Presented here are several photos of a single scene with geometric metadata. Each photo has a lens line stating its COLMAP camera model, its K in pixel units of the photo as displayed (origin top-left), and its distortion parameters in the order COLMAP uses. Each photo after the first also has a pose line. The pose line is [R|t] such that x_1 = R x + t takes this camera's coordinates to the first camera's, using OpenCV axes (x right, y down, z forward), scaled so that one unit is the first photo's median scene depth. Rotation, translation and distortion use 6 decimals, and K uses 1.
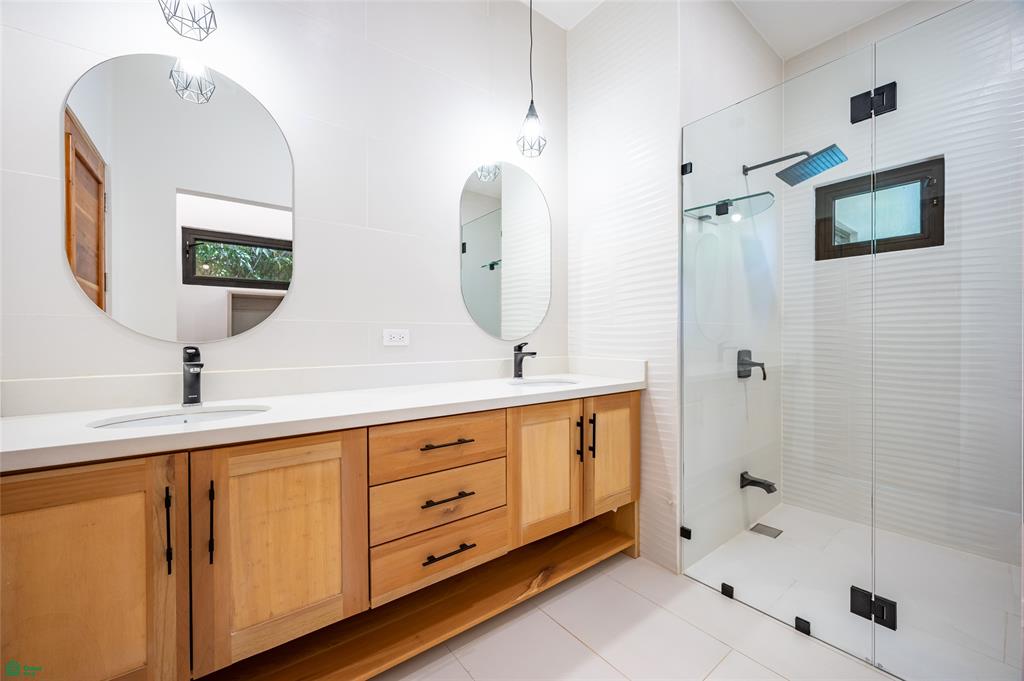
lens RADIAL K [[401.1, 0, 514.5], [0, 401.1, 342.8], [0, 0, 1]] dist [-0.004895, 0.000891]
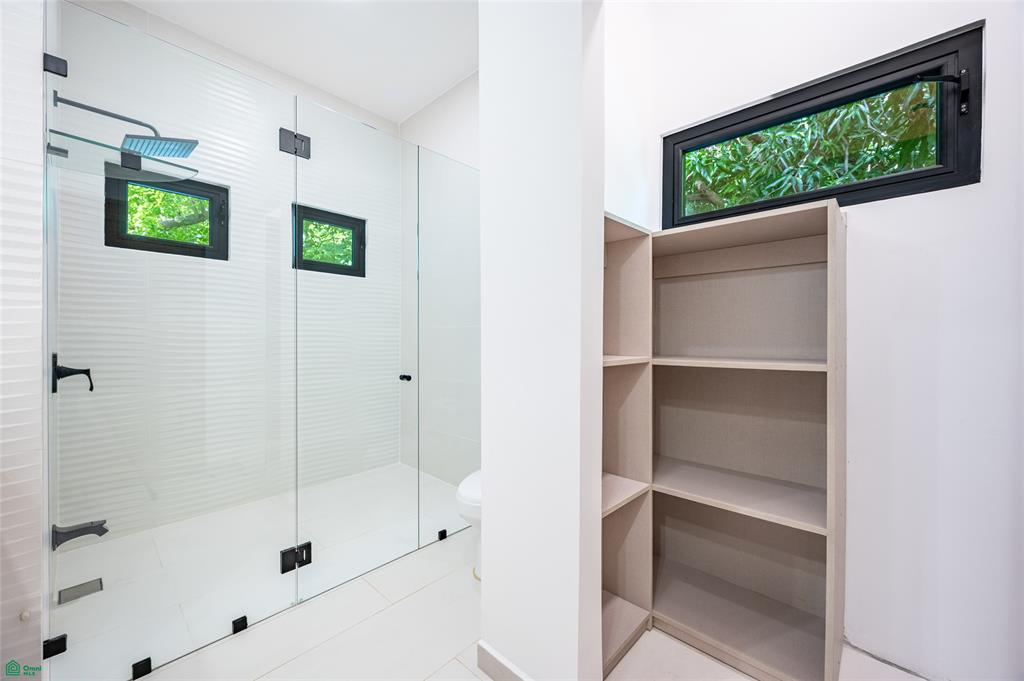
lens RADIAL K [[401.1, 0, 514.3], [0, 401.1, 336.1], [0, 0, 1]] dist [-0.004895, 0.000891]
pose [[-0.138262, 0.002009, 0.990394, -0.270677], [0.008663, 0.999962, -0.000819, -0.006433], [-0.990358, 0.008467, -0.138274, 0.329455]]
